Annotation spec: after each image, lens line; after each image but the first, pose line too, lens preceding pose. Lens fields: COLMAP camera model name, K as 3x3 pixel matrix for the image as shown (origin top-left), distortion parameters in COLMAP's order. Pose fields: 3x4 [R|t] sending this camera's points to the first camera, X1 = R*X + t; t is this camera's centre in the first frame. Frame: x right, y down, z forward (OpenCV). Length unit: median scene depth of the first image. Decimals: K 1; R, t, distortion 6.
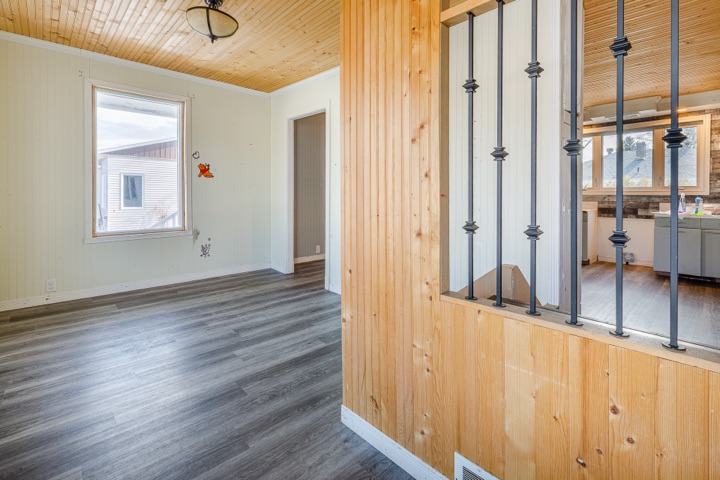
lens RADIAL K [[336.9, 0, 354.8], [0, 336.9, 196.2], [0, 0, 1]] dist [0.006111, 0.000527]
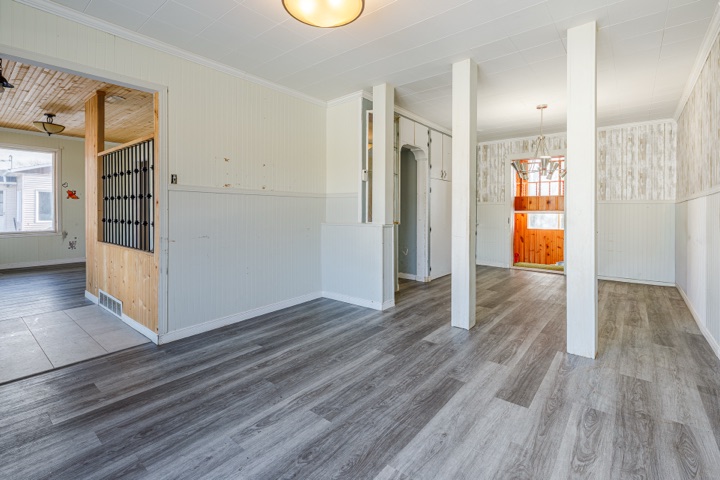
lens RADIAL K [[336.9, 0, 355.6], [0, 336.9, 213.2], [0, 0, 1]] dist [0.006111, 0.000527]
pose [[0.992594, 0.004481, 0.121396, 0.688247], [-0.004850, 0.999984, 0.002745, 0.000379], [-0.121382, -0.003314, 0.992600, -0.743291]]
